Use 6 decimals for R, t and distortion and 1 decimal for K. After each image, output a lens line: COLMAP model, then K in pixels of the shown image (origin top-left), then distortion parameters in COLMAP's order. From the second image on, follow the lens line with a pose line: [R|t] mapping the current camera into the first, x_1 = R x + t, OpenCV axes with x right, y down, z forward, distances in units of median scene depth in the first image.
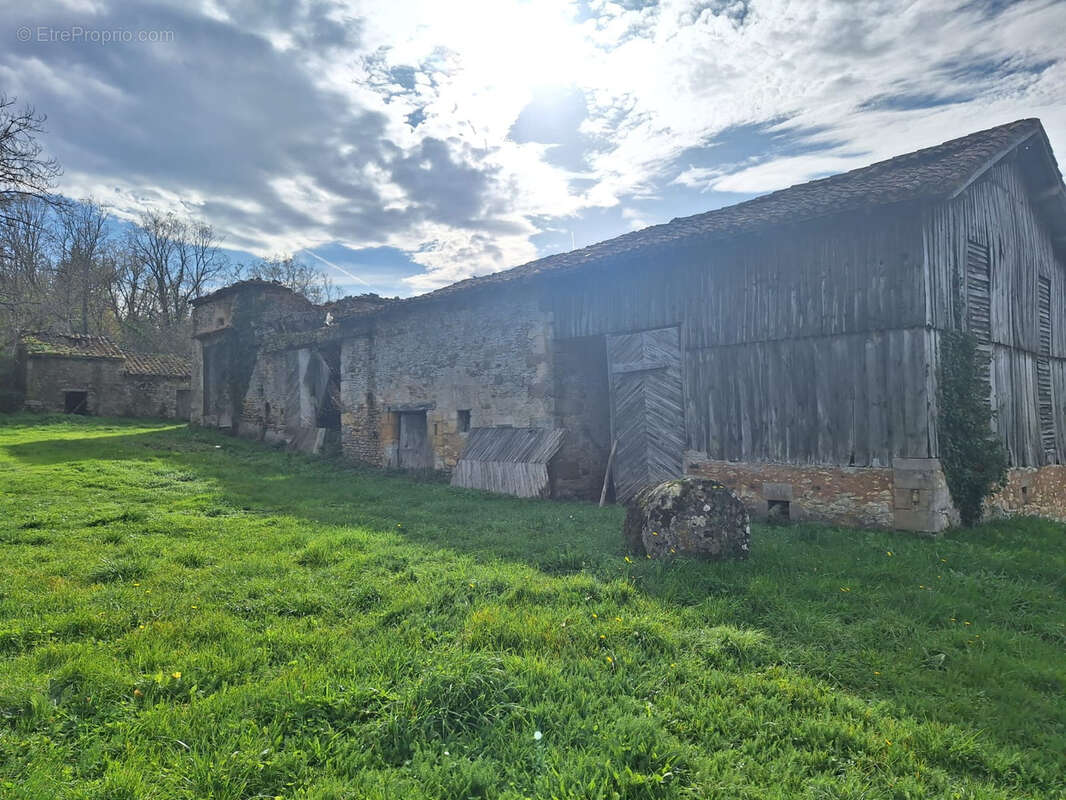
lens RADIAL K [[726.8, 0, 539.7], [0, 726.8, 398.4], [0, 0, 1]] dist [0.117084, -0.147894]
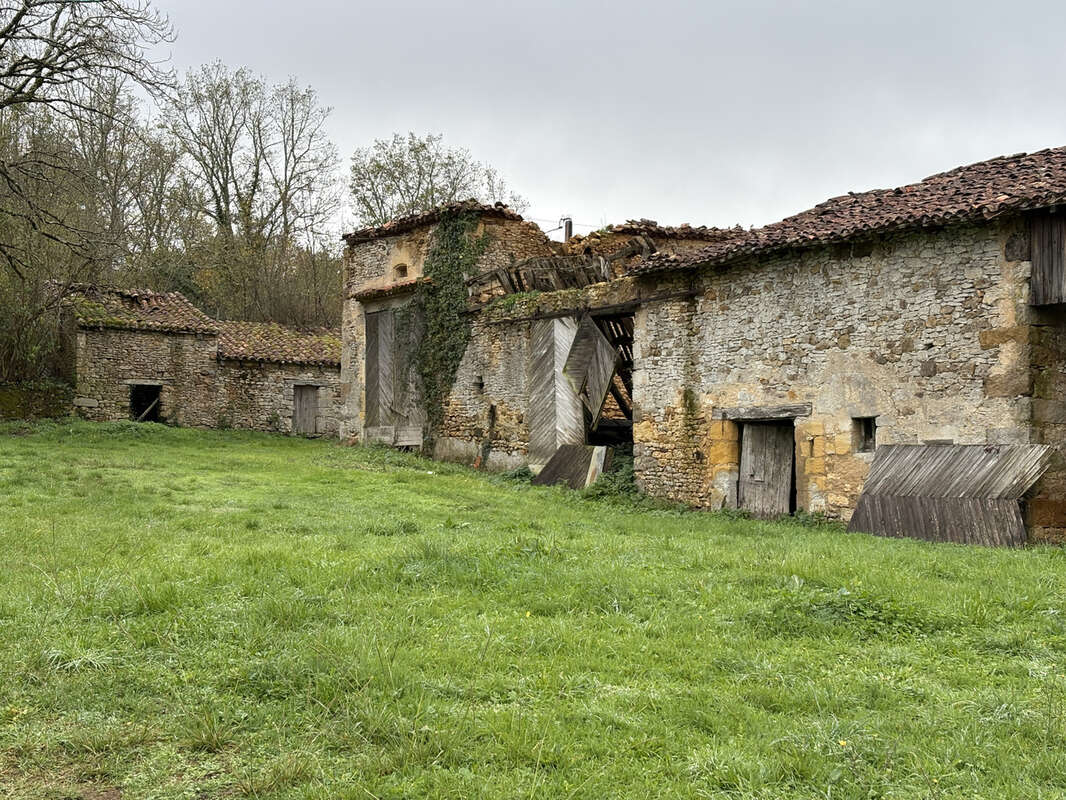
lens RADIAL K [[1577.8, 0, 530.4], [0, 1577.8, 404.8], [0, 0, 1]] dist [0.317196, -1.502966]
pose [[0.979059, 0.015512, -0.202986, -0.085854], [-0.017233, 0.999829, -0.006716, 0.015851], [0.202847, 0.010073, 0.979159, -0.320914]]
